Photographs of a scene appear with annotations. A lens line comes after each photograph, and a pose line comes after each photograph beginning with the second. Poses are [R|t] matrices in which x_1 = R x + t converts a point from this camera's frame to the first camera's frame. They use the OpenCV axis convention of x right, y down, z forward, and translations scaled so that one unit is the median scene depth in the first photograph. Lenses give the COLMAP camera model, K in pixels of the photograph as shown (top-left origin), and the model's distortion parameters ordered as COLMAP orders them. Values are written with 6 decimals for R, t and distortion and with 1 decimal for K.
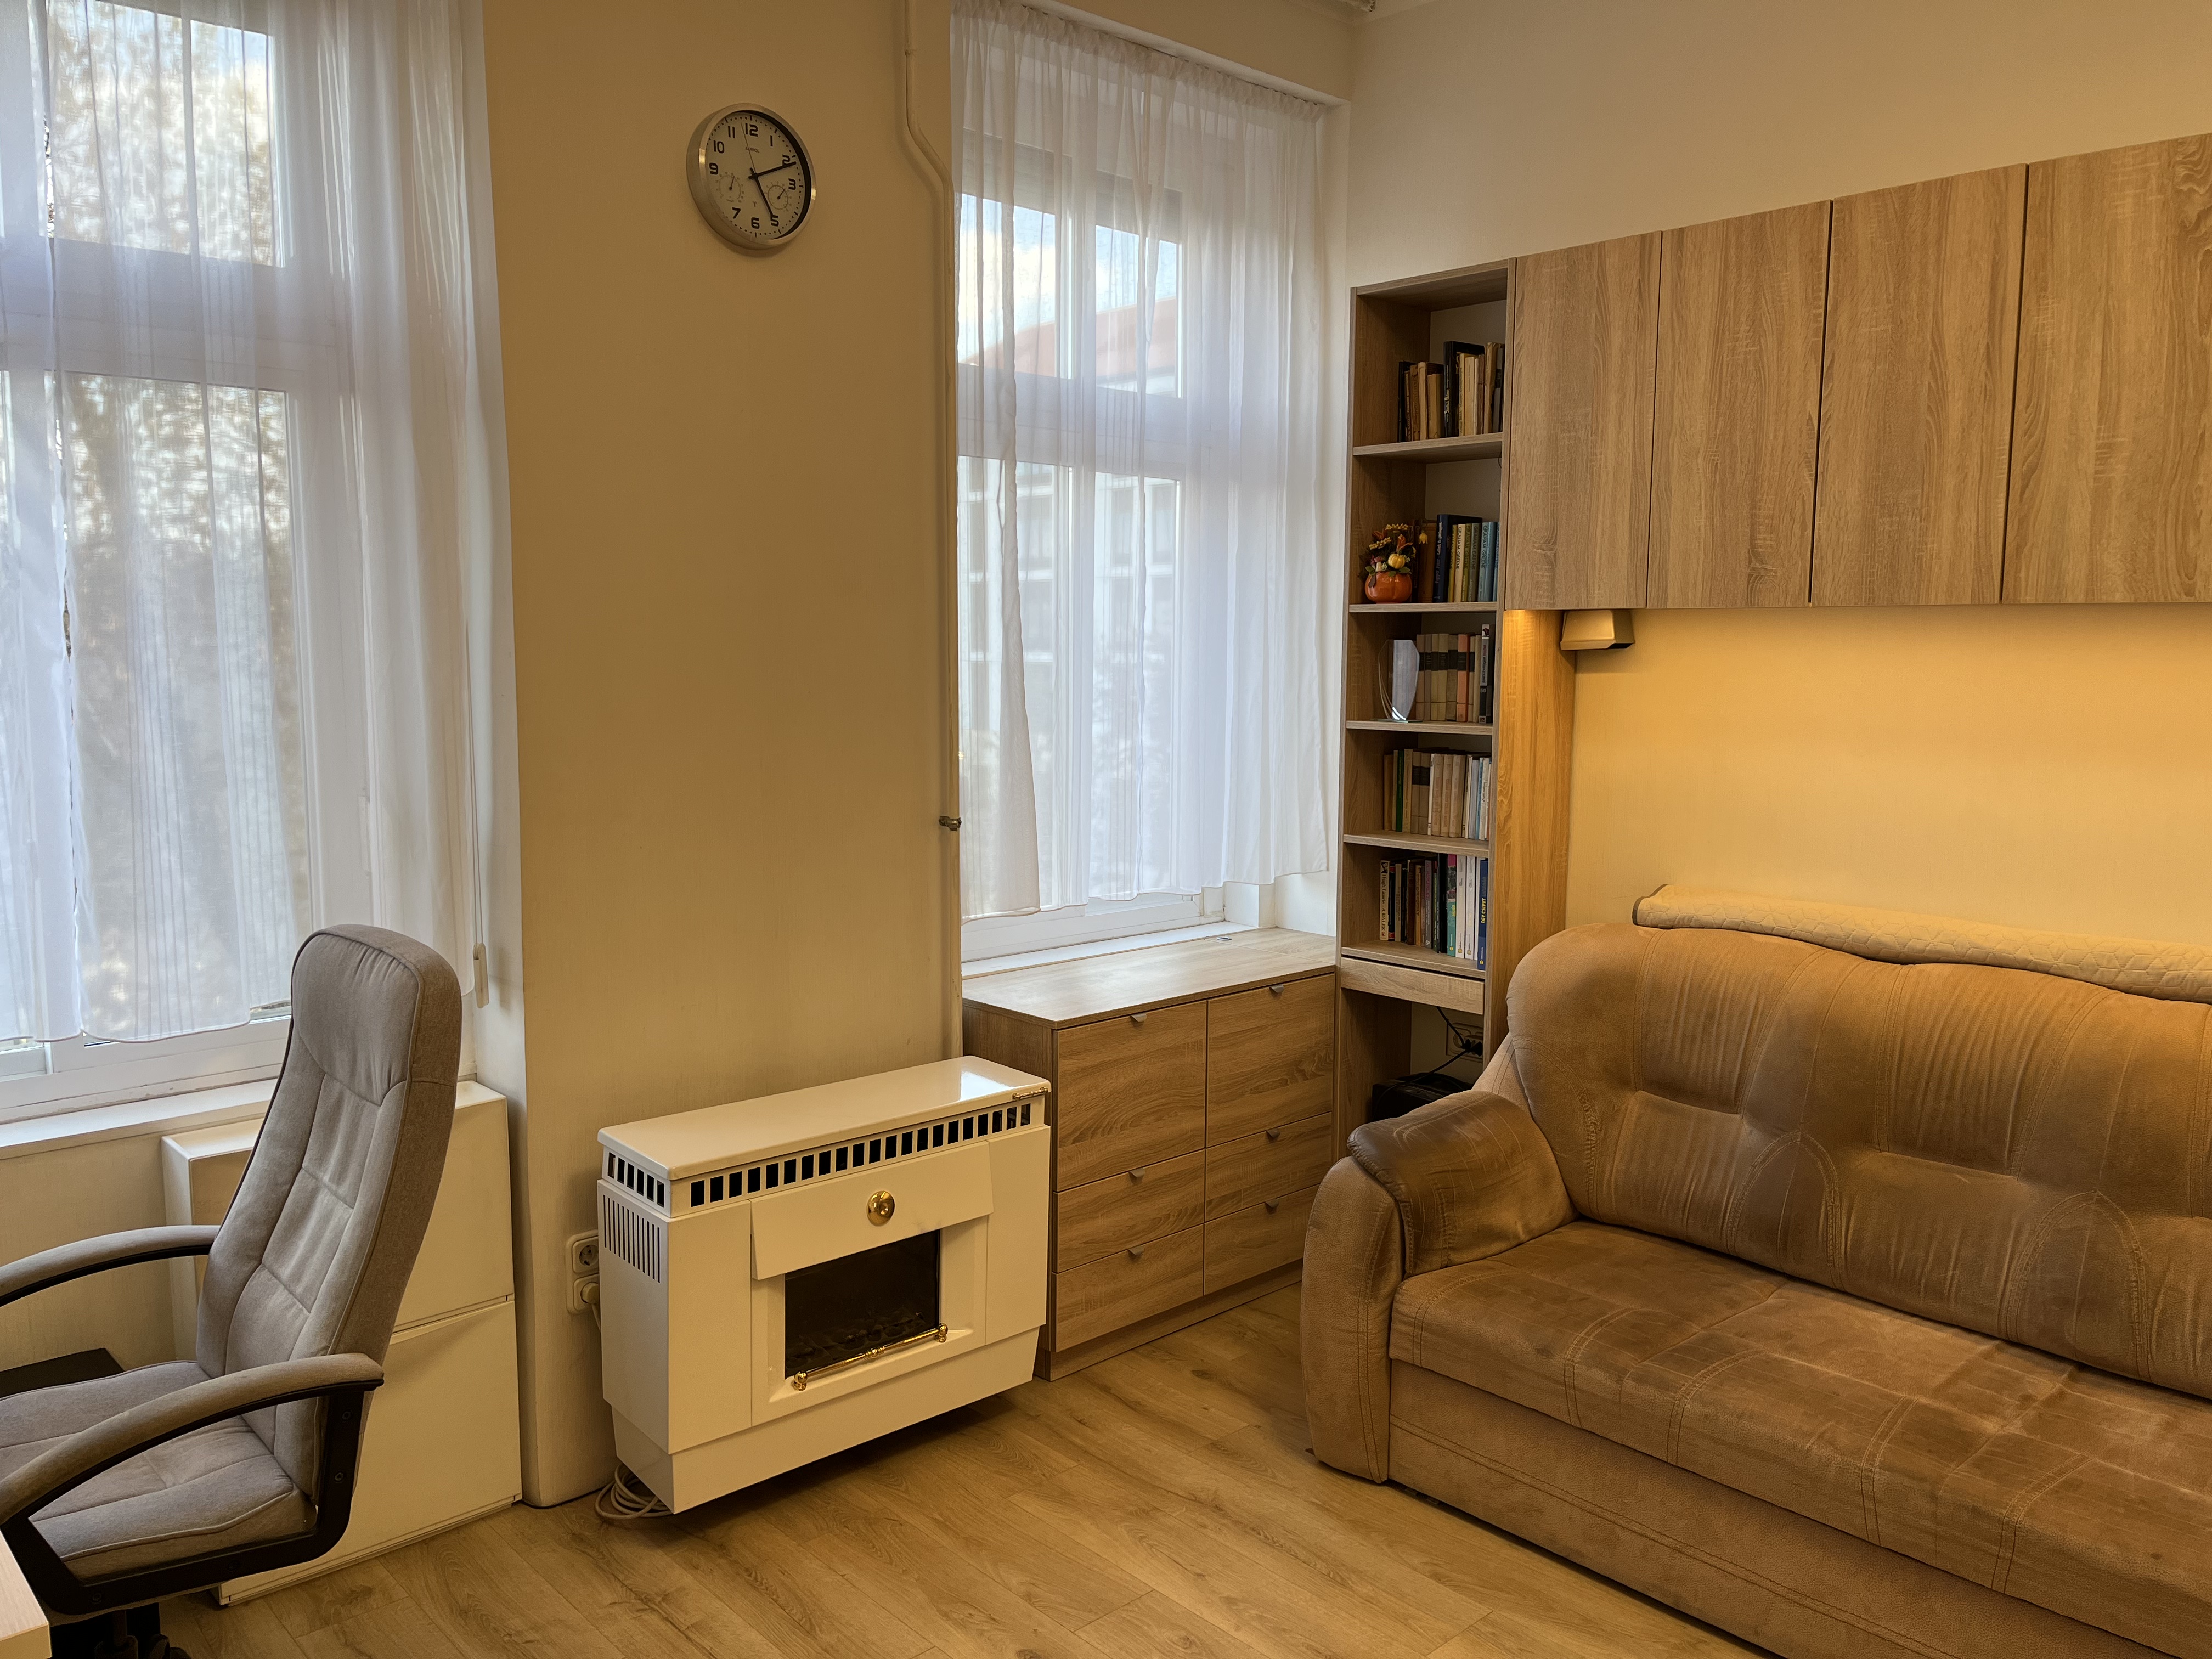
lens RADIAL K [[1657.7, 0, 1122.3], [0, 1657.7, 823.6], [0, 0, 1]] dist [0.073539, -0.104652]
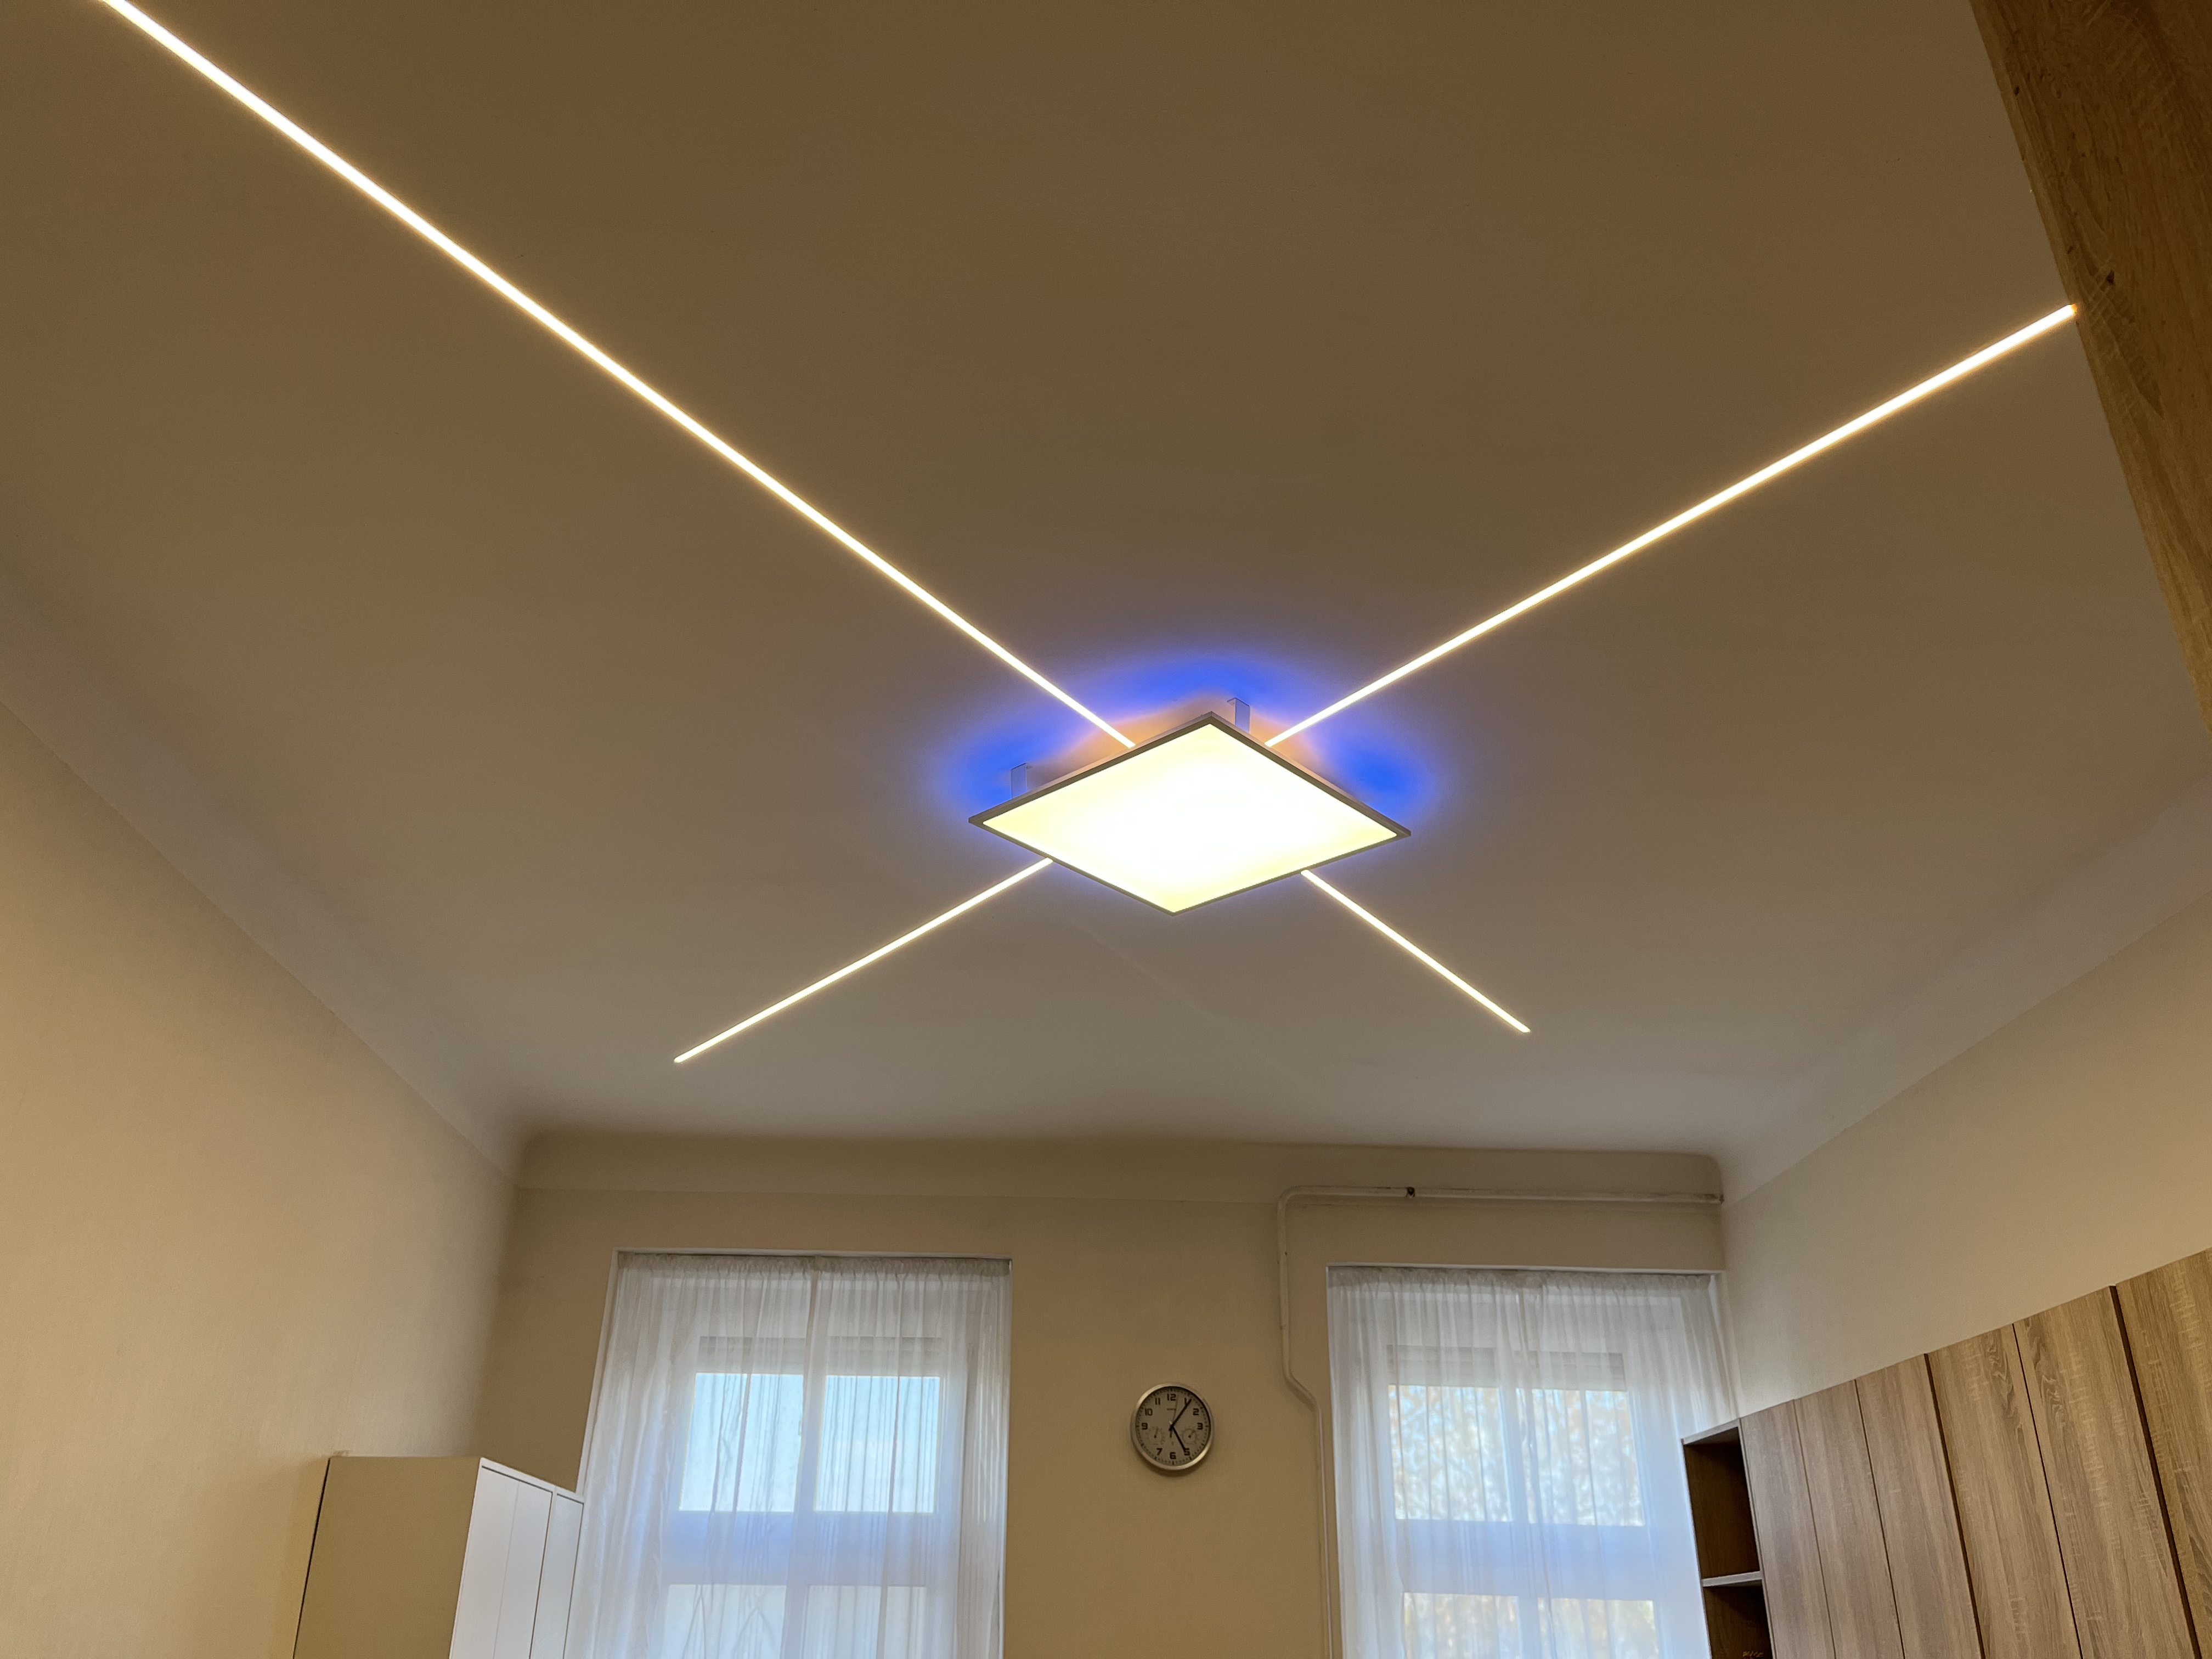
lens RADIAL K [[1658.4, 0, 1114.9], [0, 1658.4, 793.8], [0, 0, 1]] dist [0.041814, -0.076706]
pose [[0.762555, -0.296804, -0.574820, 0.893744], [-0.085760, 0.834323, -0.544564, -0.019017], [0.641214, 0.464556, 0.610763, -0.312973]]
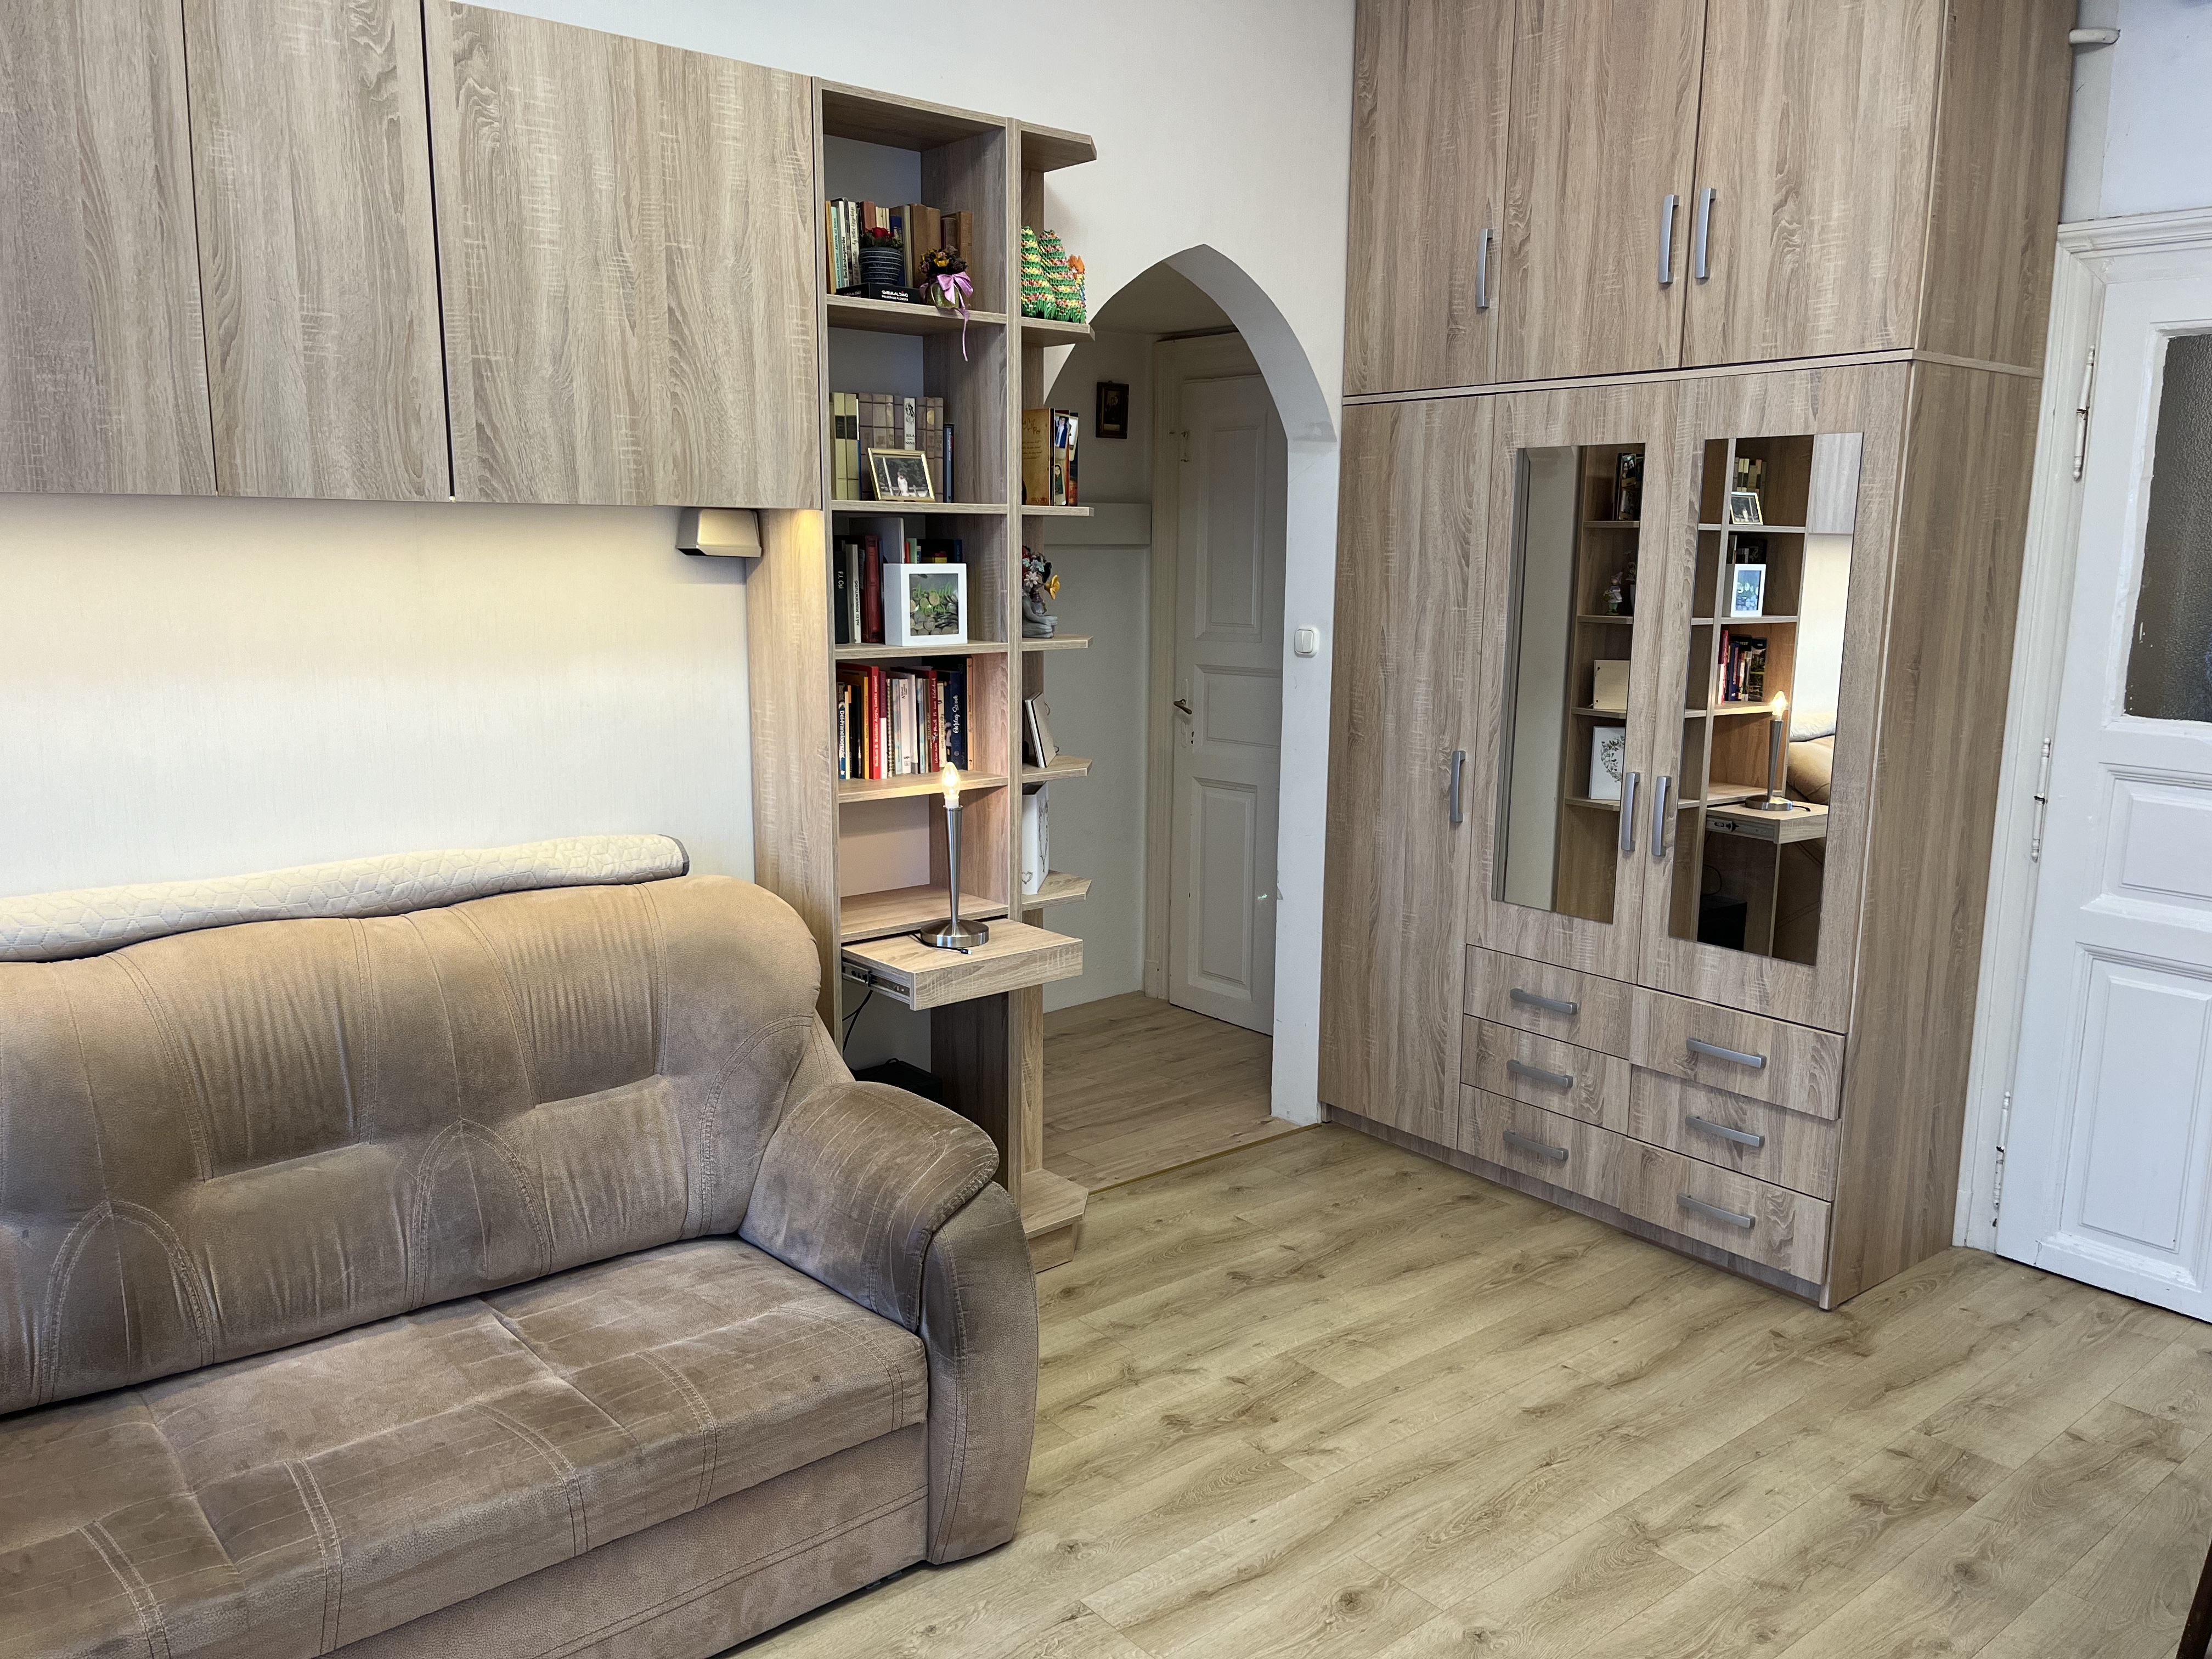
lens RADIAL K [[1666.5, 0, 1093.3], [0, 1666.5, 844.1], [0, 0, 1]] dist [0.064649, -0.098066]
pose [[0.062200, -0.183291, 0.981089, -0.301139], [0.101397, 0.979067, 0.176485, -0.066094], [-0.992900, 0.088502, 0.079483, 0.524654]]
